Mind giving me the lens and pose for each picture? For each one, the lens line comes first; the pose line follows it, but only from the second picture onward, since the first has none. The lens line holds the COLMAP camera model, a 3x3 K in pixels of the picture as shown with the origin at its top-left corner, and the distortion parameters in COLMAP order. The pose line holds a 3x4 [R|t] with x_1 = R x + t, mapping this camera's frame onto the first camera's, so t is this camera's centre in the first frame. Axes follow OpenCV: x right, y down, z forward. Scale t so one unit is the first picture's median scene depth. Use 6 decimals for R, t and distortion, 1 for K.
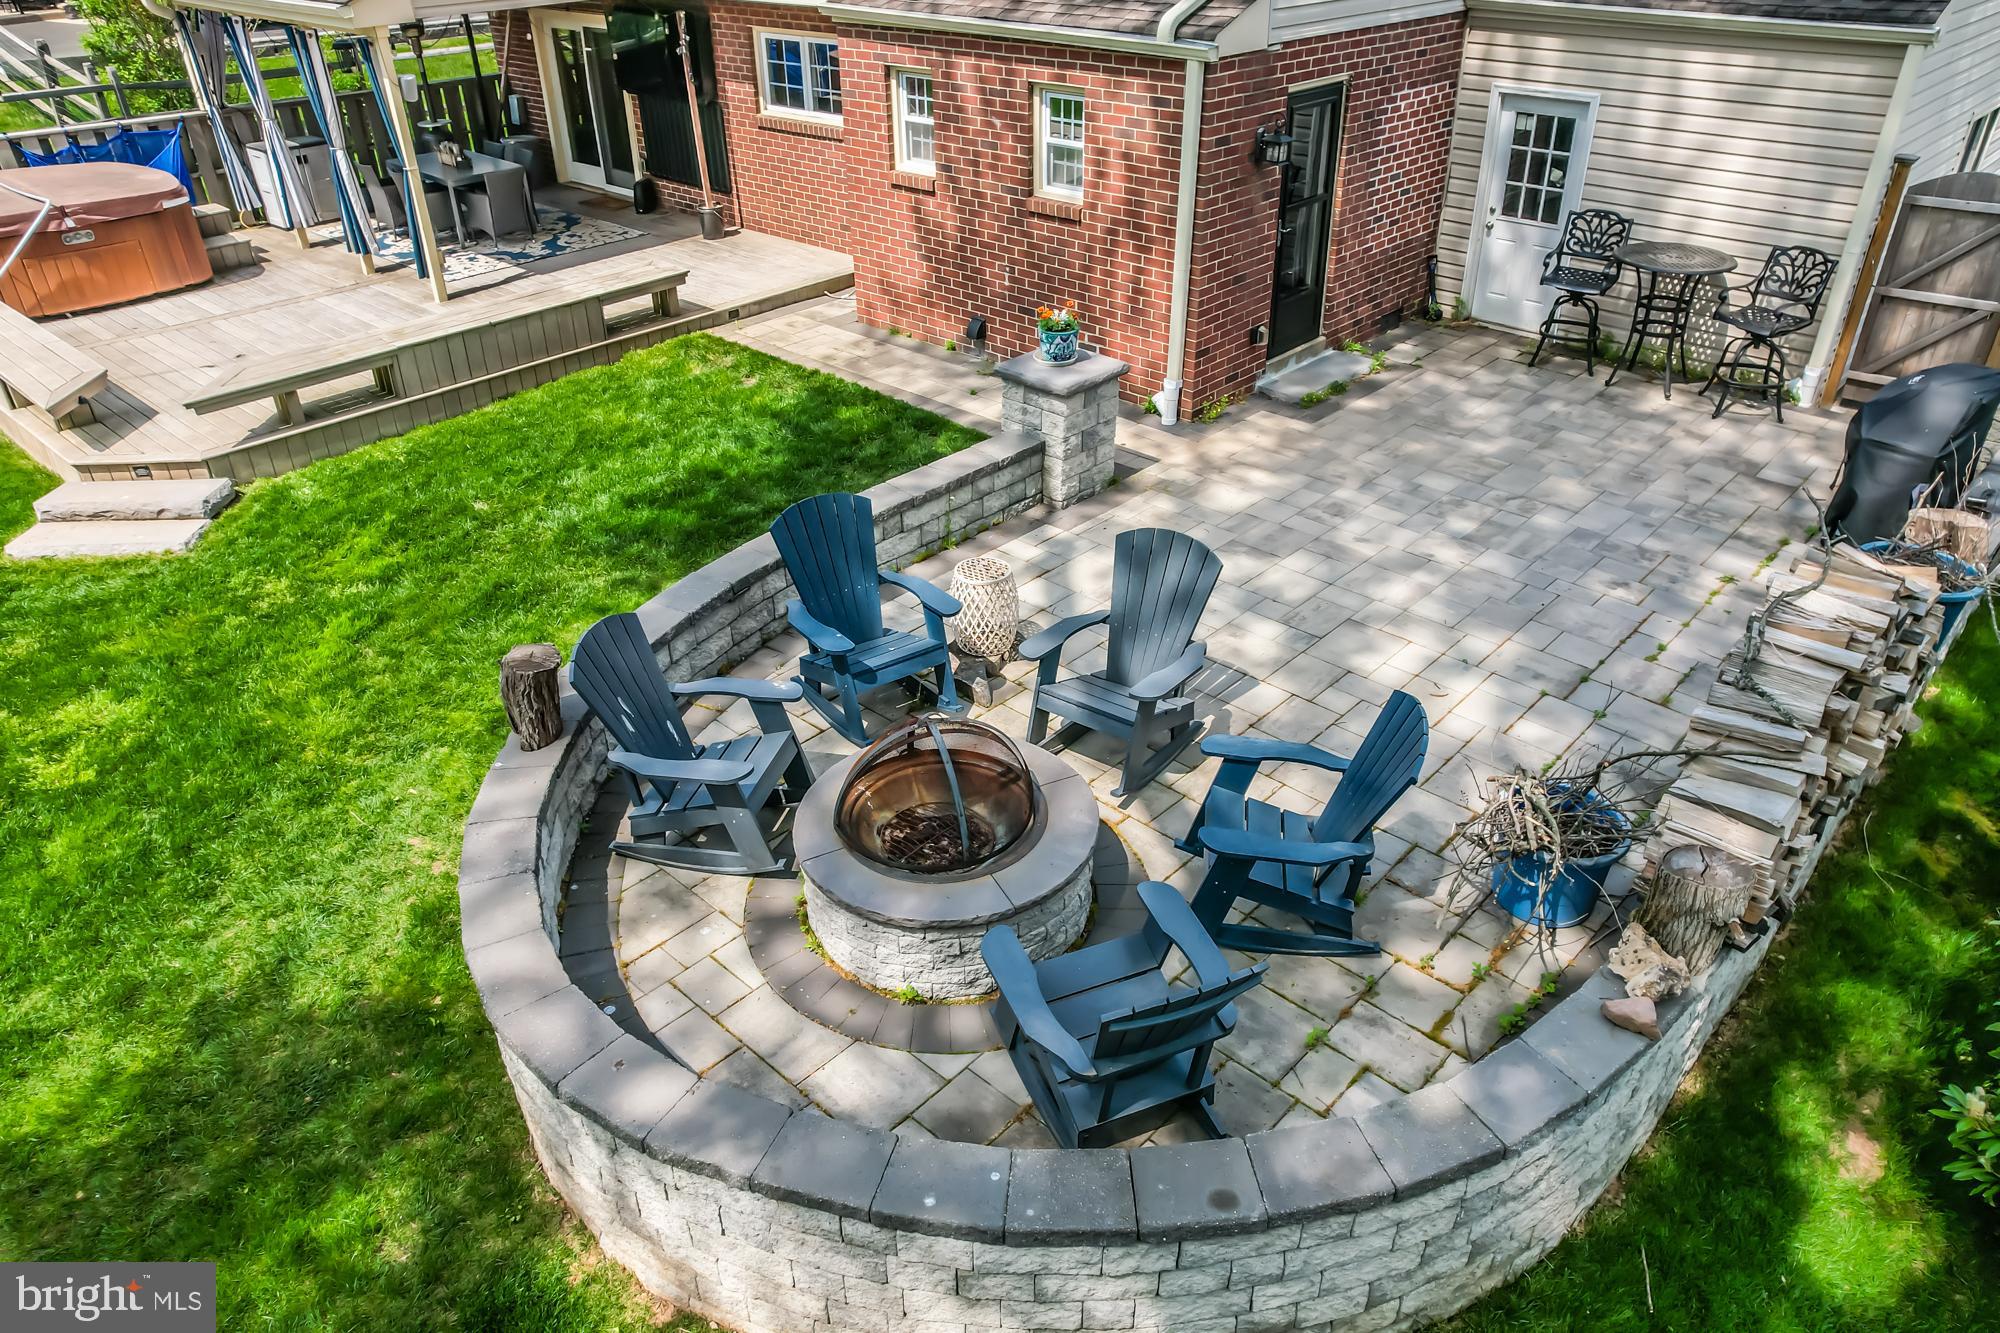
lens RADIAL K [[1361.9, 0, 1000.0], [0, 1361.9, 666.5], [0, 0, 1]] dist [-0.092912, 0.096290]
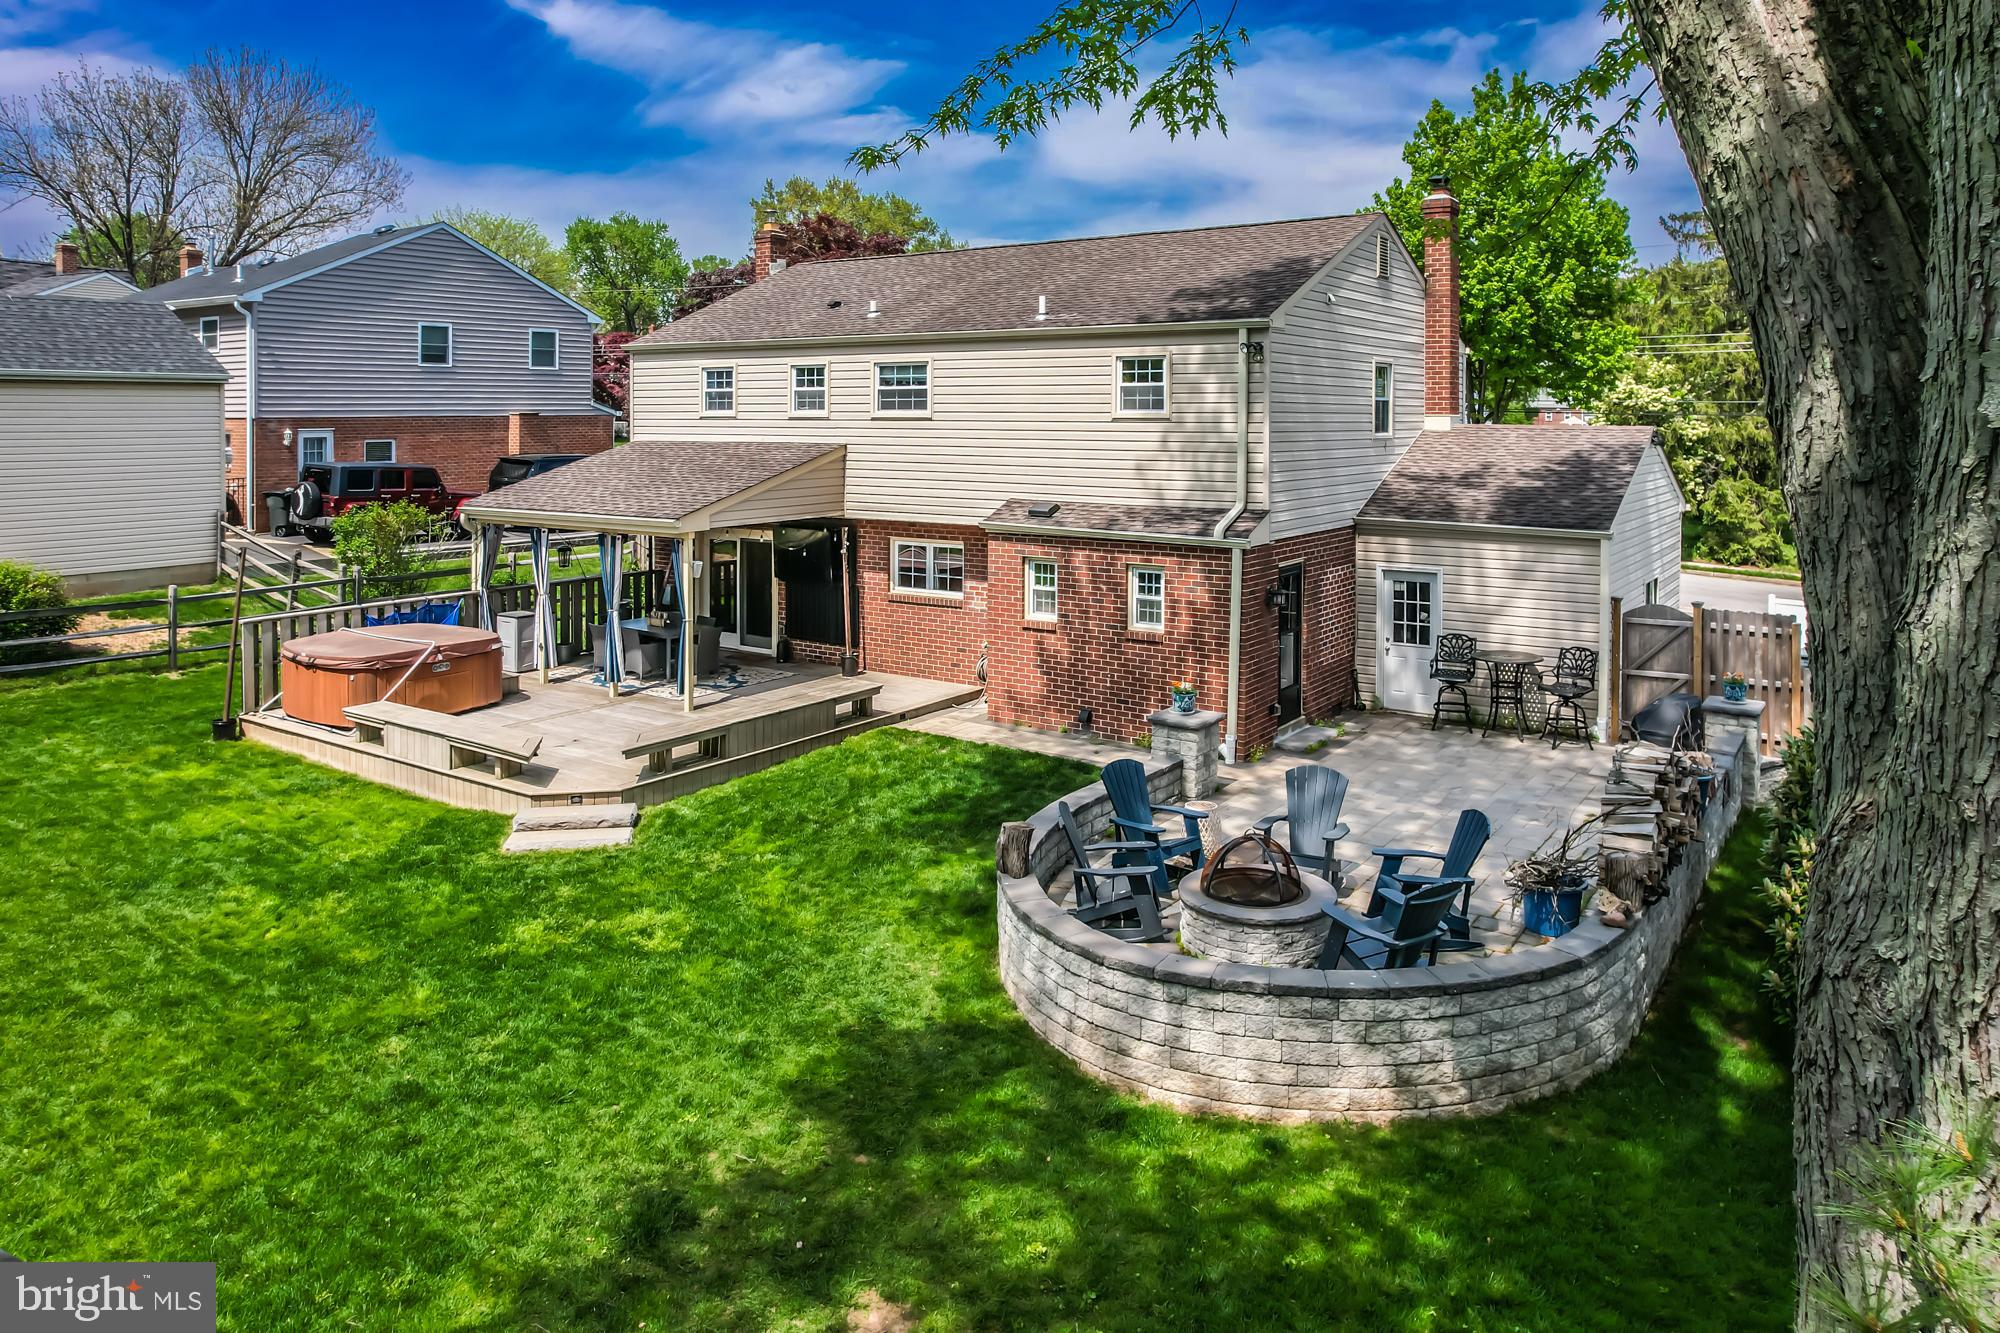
lens RADIAL K [[1344.0, 0, 1016.1], [0, 1344.0, 462.8], [0, 0, 1]] dist [-0.031264, -0.000223]
pose [[0.988537, 0.009291, 0.150696, -0.343881], [0.066416, 0.869587, -0.489294, 0.251759], [-0.135589, 0.493693, 0.859001, -0.458170]]
